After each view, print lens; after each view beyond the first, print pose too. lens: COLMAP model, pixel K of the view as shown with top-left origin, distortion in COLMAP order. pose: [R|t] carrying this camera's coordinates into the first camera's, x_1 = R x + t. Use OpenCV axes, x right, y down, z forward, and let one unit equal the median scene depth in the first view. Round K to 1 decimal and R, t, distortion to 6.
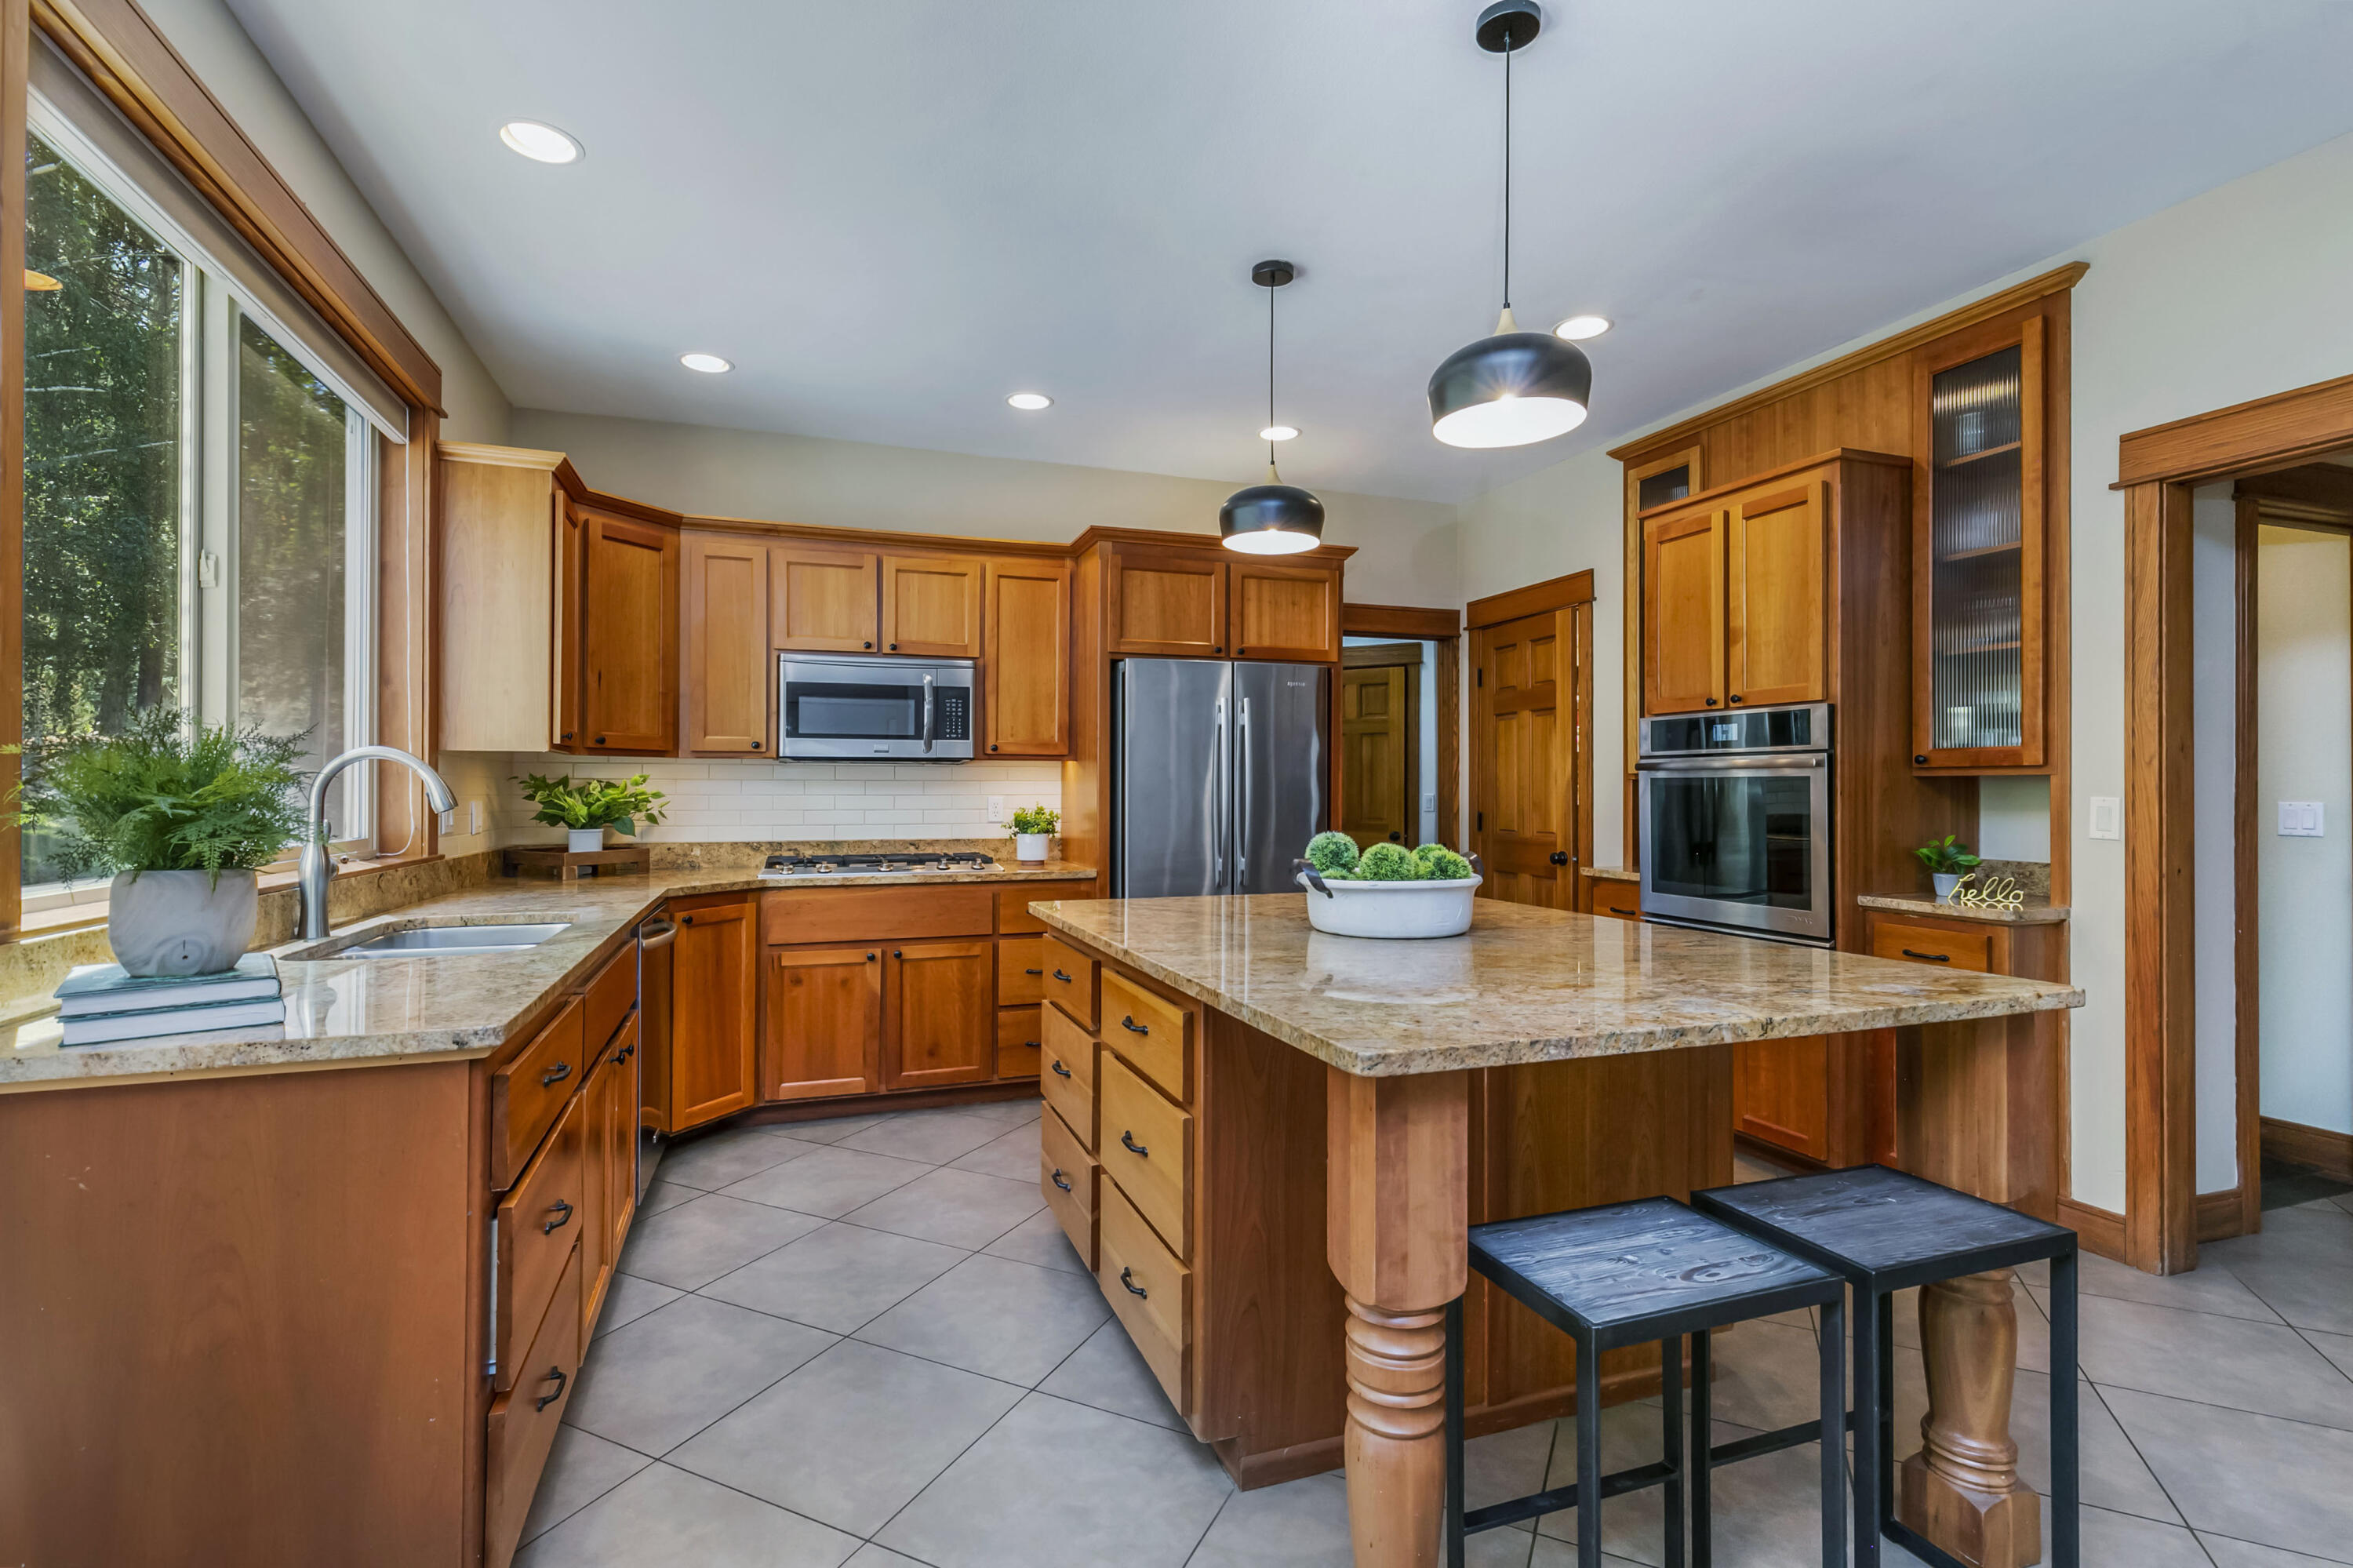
lens RADIAL K [[1065.1, 0, 1165.3], [0, 1065.1, 779.0], [0, 0, 1]] dist [0.009034, -0.002672]
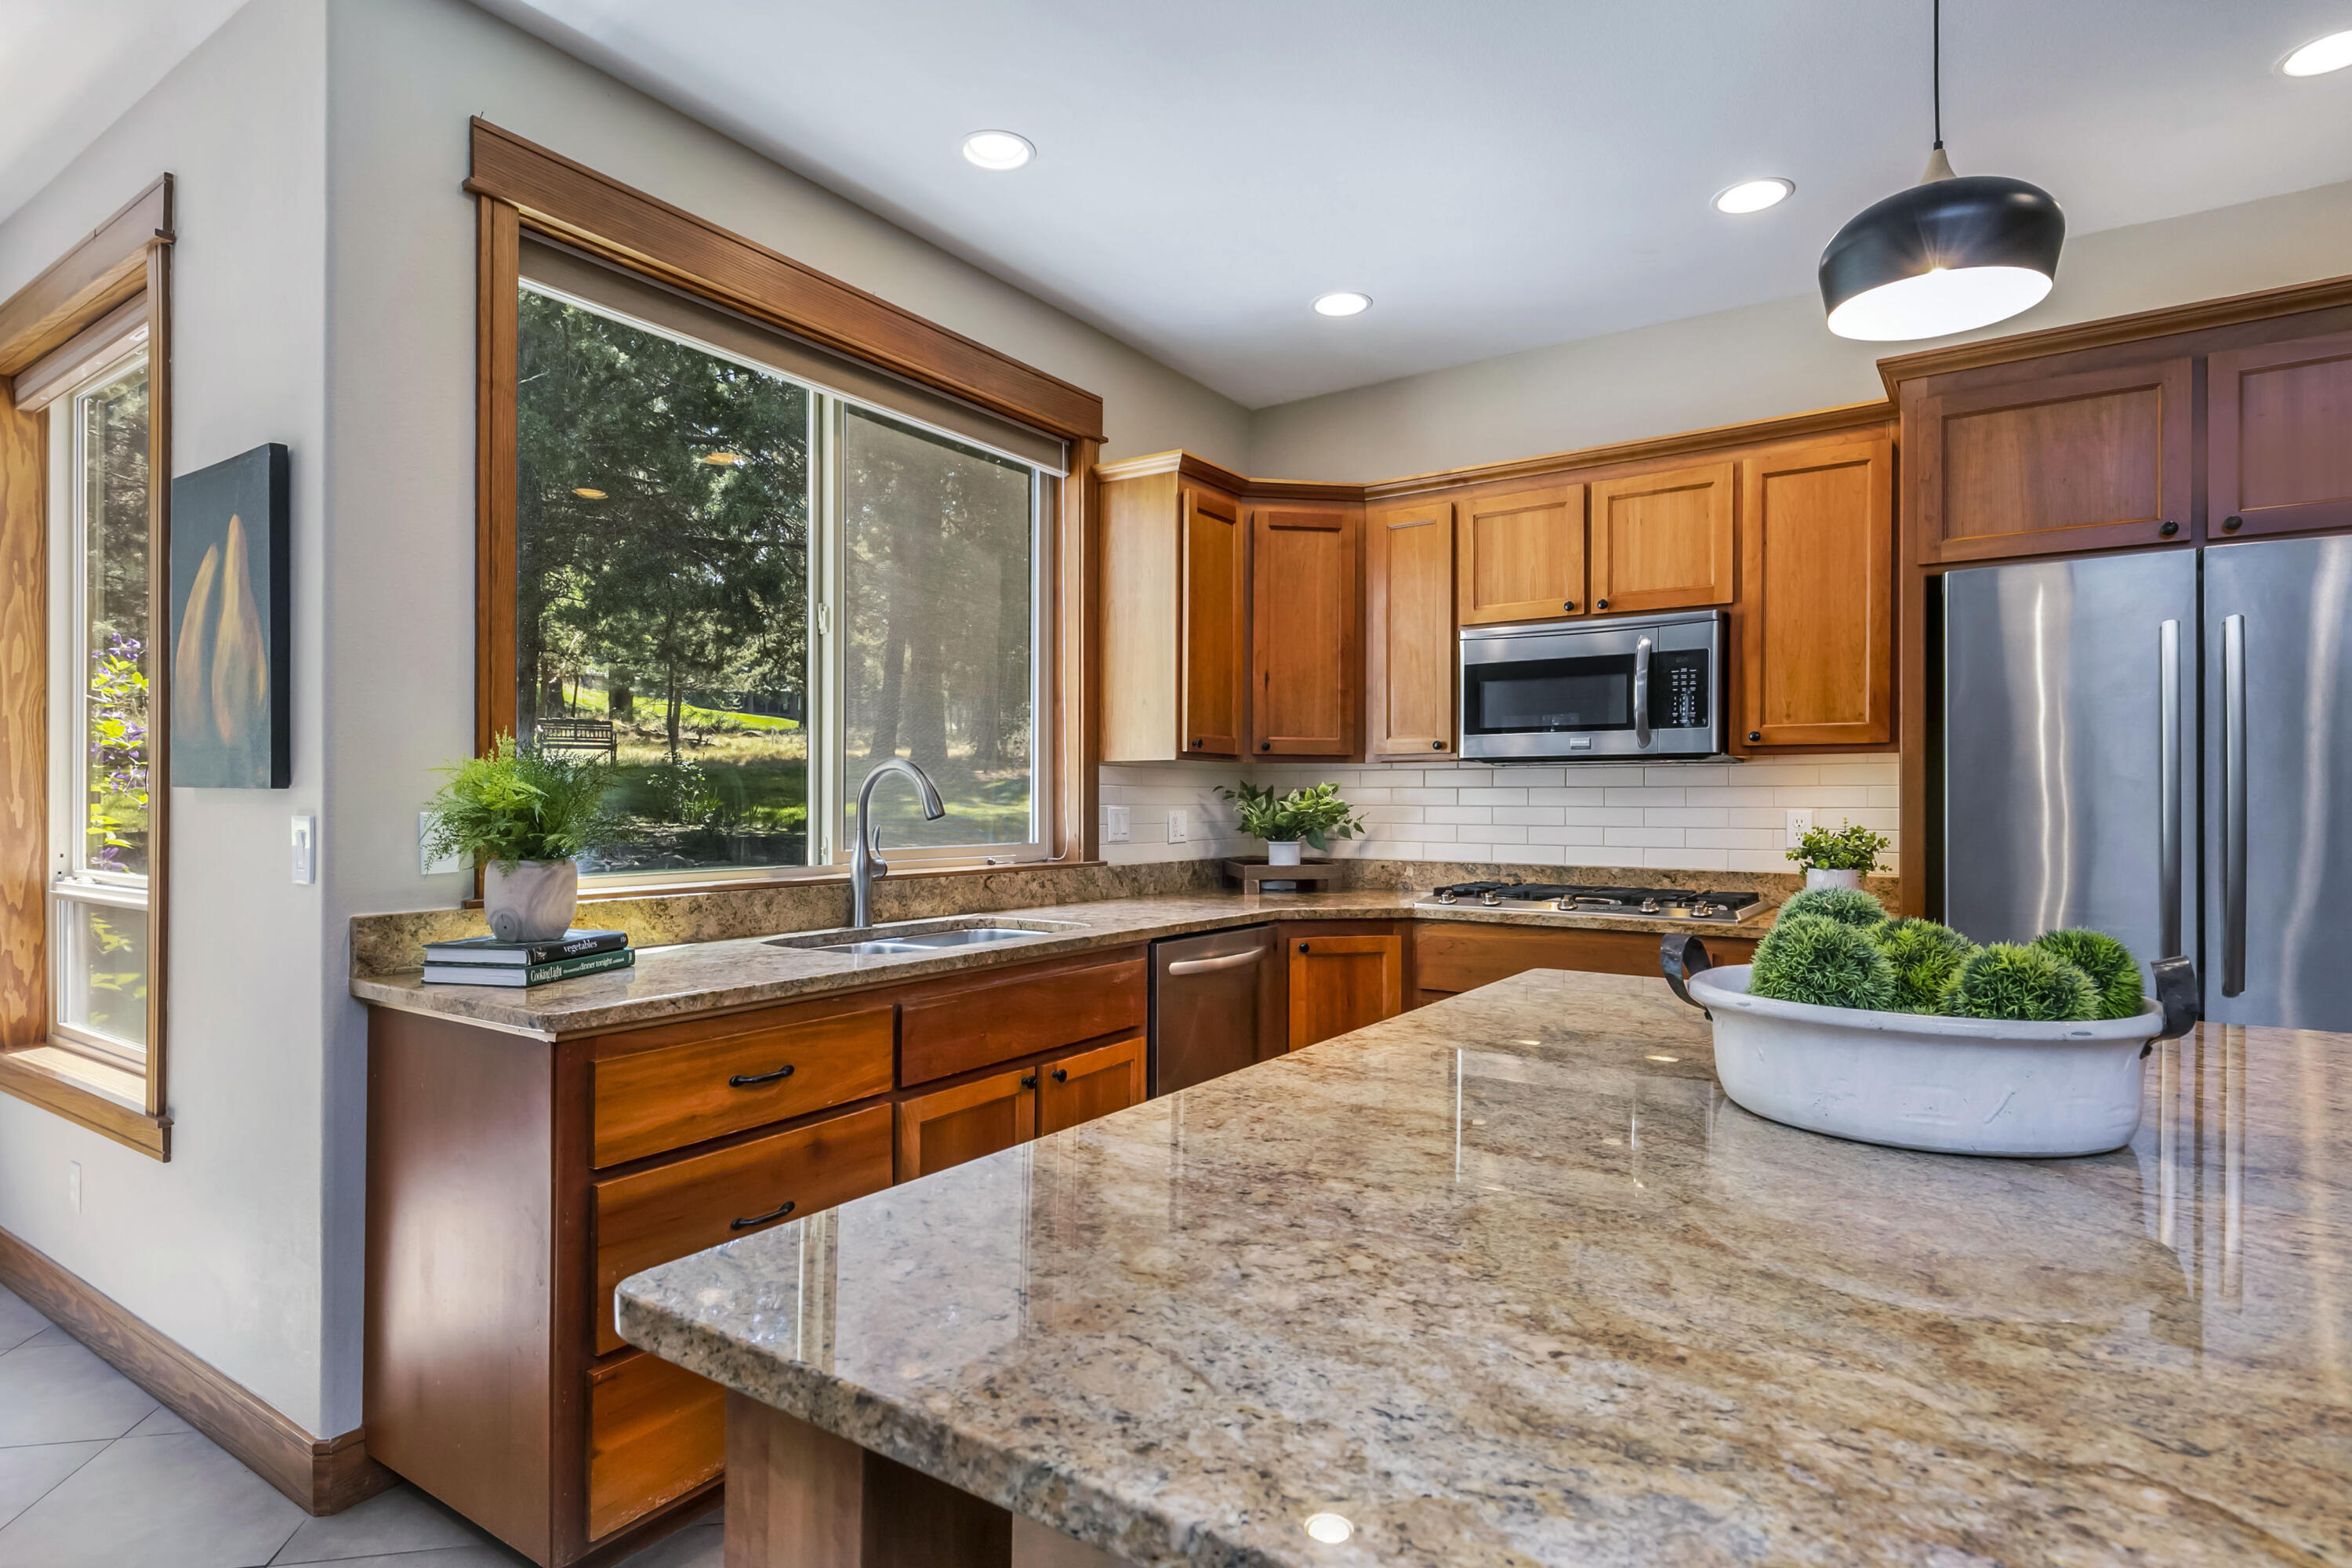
lens RADIAL K [[1229.4, 0, 1150.1], [0, 1229.4, 810.9], [0, 0, 1]] dist [0.007273, -0.001138]
pose [[0.594502, 0.006727, -0.804066, 0.300984], [0.007405, 0.999877, 0.013841, 0.004778], [0.804060, -0.014183, 0.594379, 0.306068]]
